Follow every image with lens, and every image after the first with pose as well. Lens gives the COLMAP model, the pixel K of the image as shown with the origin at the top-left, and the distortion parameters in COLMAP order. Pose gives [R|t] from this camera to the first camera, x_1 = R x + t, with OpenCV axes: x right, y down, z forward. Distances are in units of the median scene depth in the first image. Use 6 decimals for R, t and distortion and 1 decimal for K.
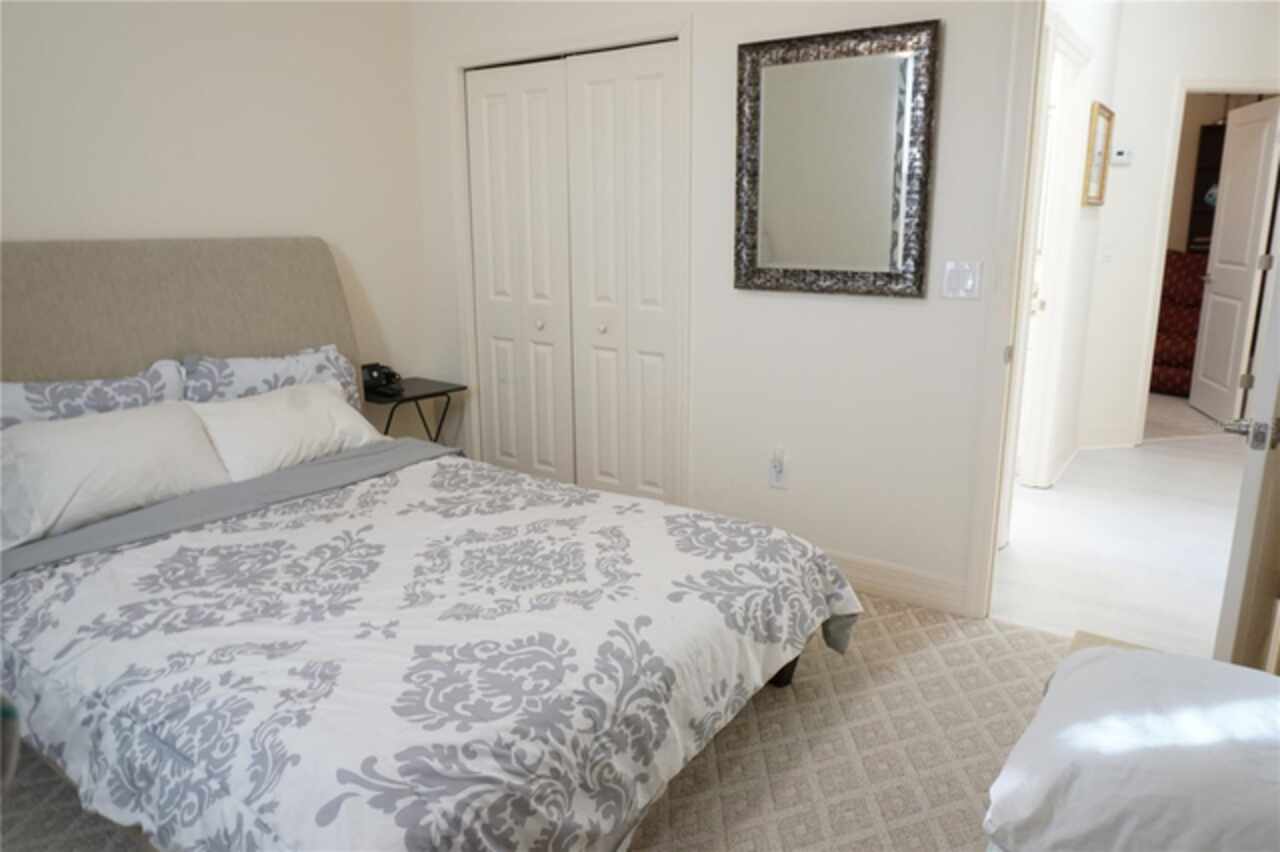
lens RADIAL K [[863.2, 0, 640.0], [0, 863.2, 426.0], [0, 0, 1]] dist [-0.043298, 0.001073]
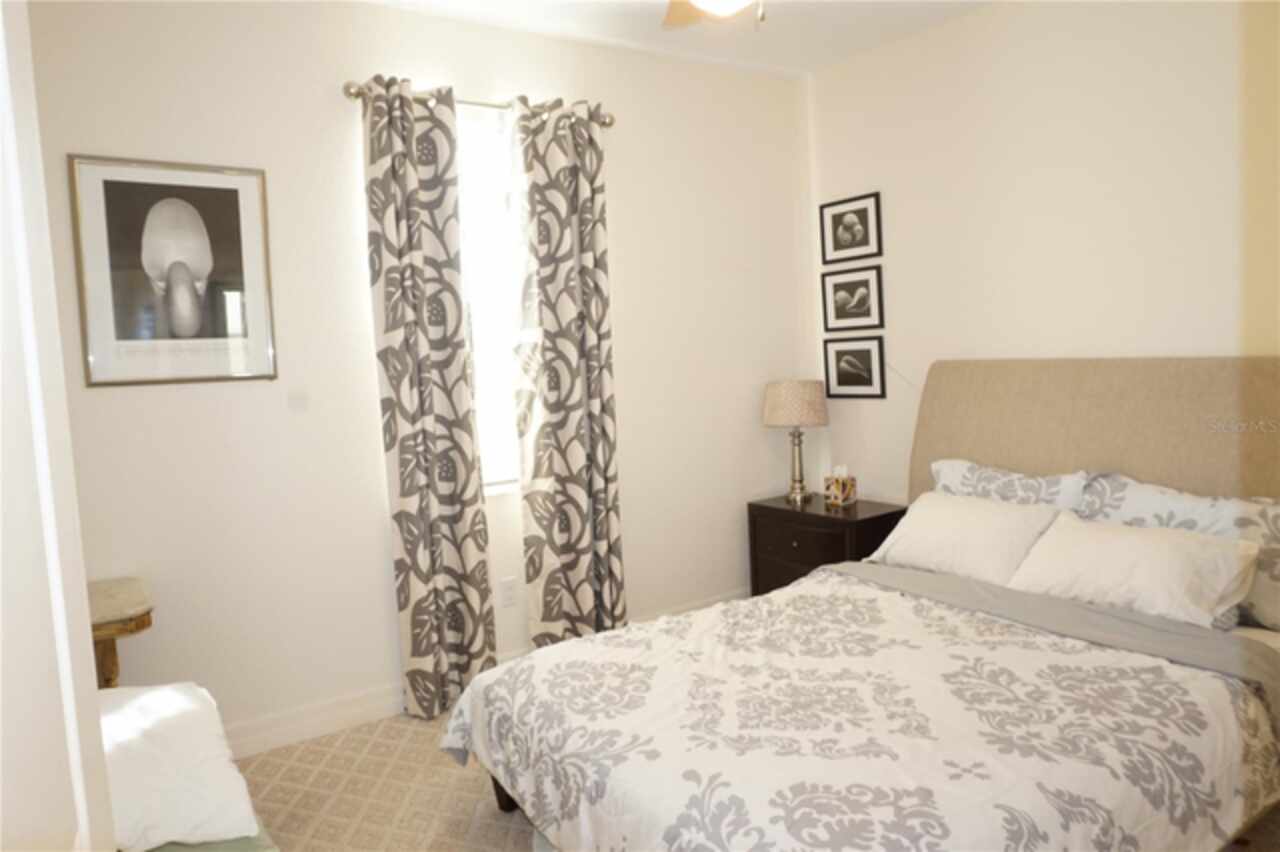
lens RADIAL K [[863.2, 0, 640.0], [0, 863.2, 426.0], [0, 0, 1]] dist [-0.043298, 0.001073]
pose [[-0.358575, 0.102938, -0.927808, 0.742563], [-0.166591, 0.970891, 0.172102, -0.266696], [0.918516, 0.216276, -0.330988, 0.995918]]
